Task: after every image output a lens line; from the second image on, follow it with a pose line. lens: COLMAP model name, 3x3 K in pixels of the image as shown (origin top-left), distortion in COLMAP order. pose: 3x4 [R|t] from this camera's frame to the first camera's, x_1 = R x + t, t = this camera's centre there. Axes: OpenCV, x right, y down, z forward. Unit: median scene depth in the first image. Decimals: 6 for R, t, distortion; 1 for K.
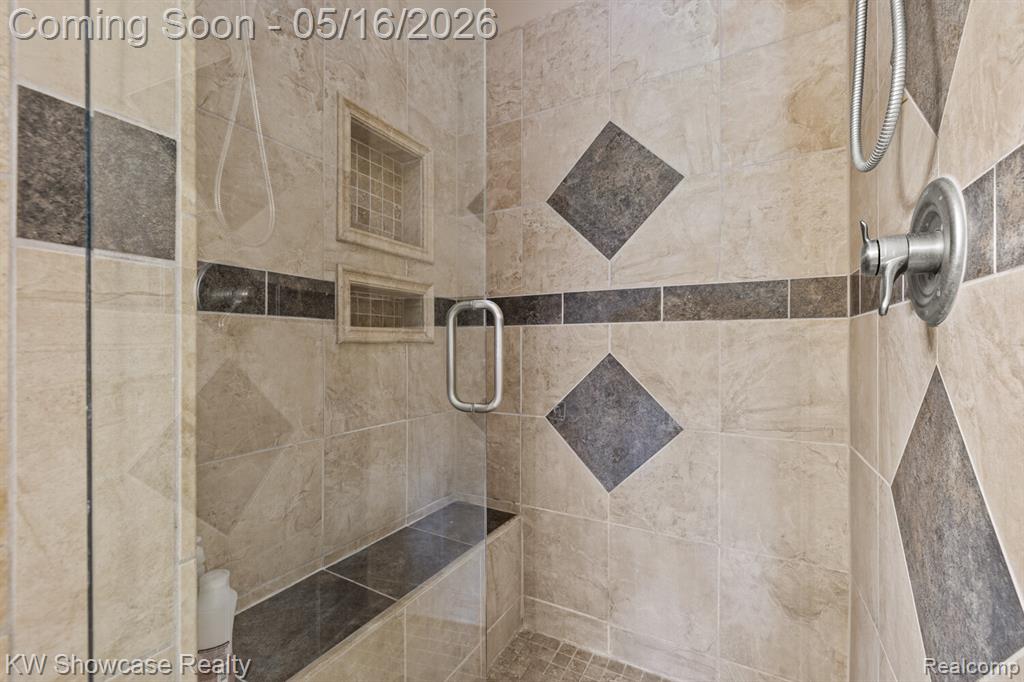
lens RADIAL K [[428.2, 0, 511.6], [0, 428.2, 344.8], [0, 0, 1]] dist [-0.000097, 0.000378]
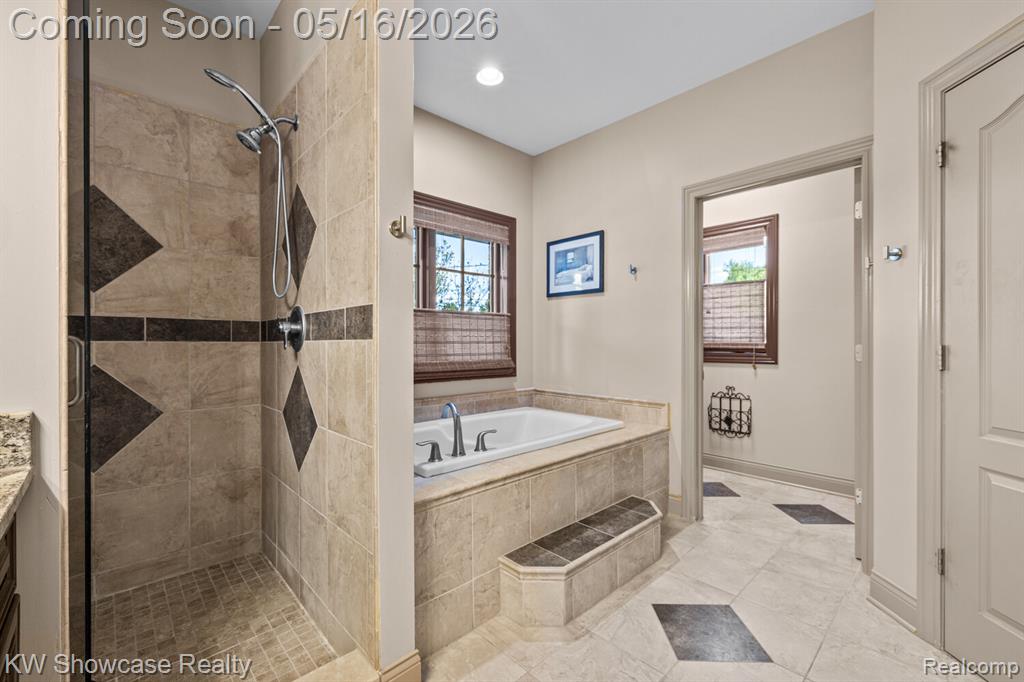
lens RADIAL K [[428.2, 0, 511.6], [0, 428.2, 344.8], [0, 0, 1]] dist [-0.000097, 0.000378]
pose [[0.293727, -0.002839, 0.955885, -0.725362], [0.001642, 0.999996, 0.002465, -0.047233], [-0.955888, 0.000846, 0.293730, -0.664955]]
